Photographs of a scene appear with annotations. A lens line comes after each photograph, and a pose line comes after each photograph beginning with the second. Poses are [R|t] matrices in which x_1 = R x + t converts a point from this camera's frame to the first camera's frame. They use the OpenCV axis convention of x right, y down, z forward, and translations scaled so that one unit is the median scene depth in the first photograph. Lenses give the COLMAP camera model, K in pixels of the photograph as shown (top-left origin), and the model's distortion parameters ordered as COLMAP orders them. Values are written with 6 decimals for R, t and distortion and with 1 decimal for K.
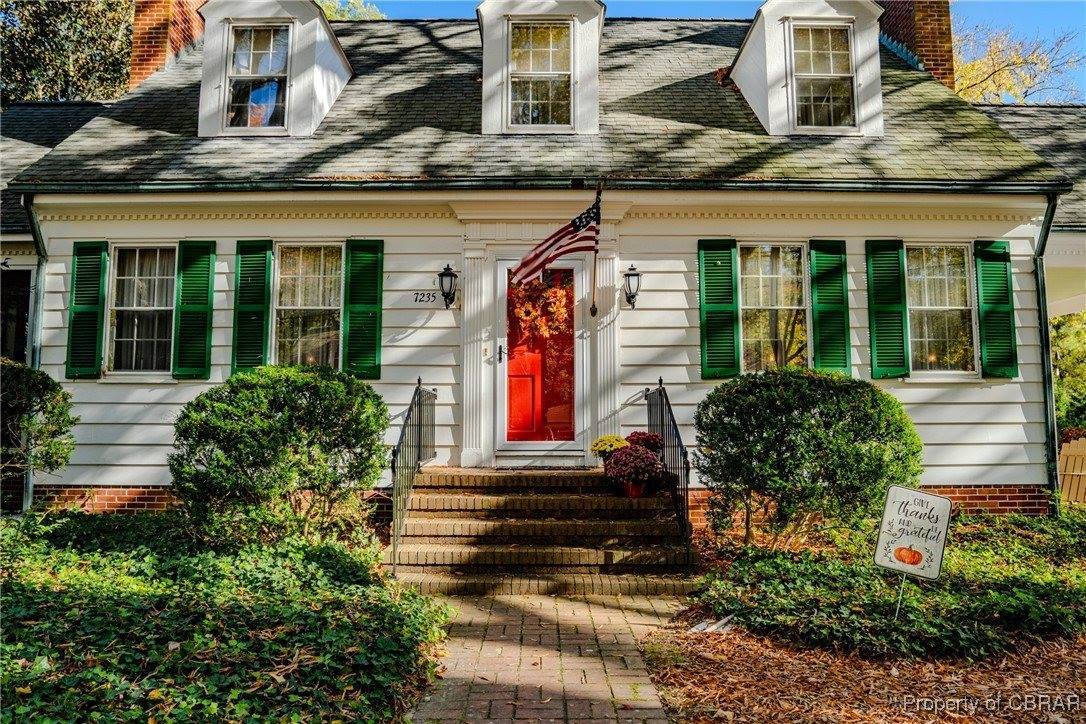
lens RADIAL K [[765.3, 0, 540.4], [0, 765.3, 358.1], [0, 0, 1]] dist [-0.064295, 0.027829]
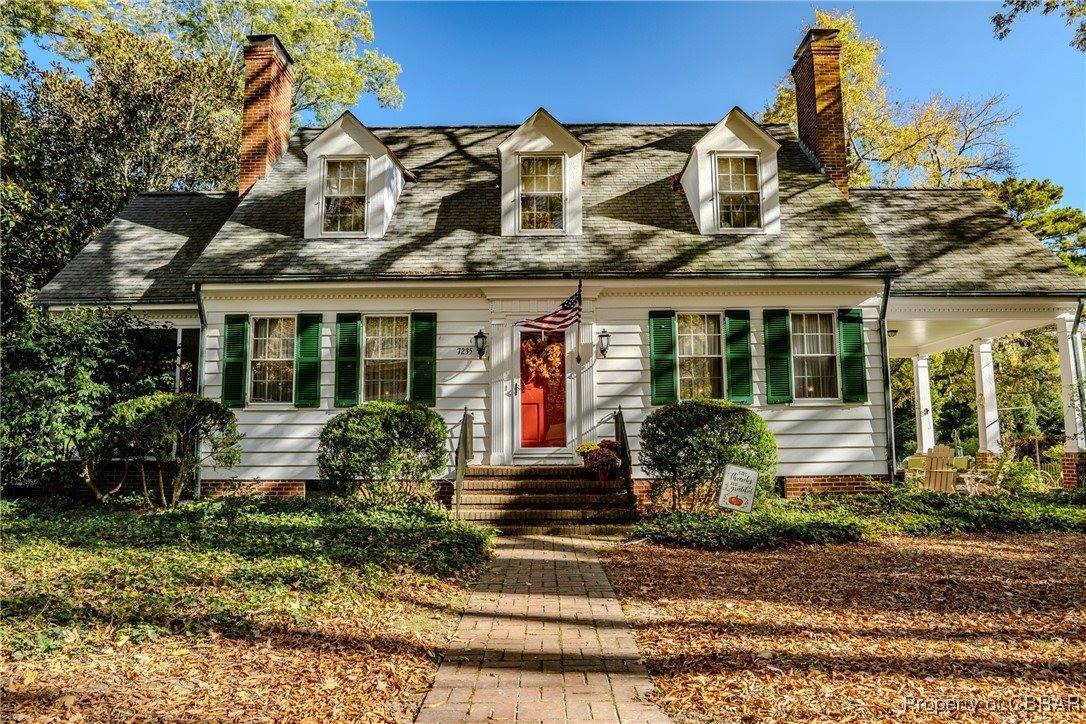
lens RADIAL K [[765.3, 0, 542.0], [0, 765.3, 359.2], [0, 0, 1]] dist [-0.064295, 0.027829]
pose [[0.999970, -0.007578, -0.001393, 0.000627], [0.007547, 0.999744, -0.021328, -0.031415], [0.001554, 0.021317, 0.999772, -0.484944]]
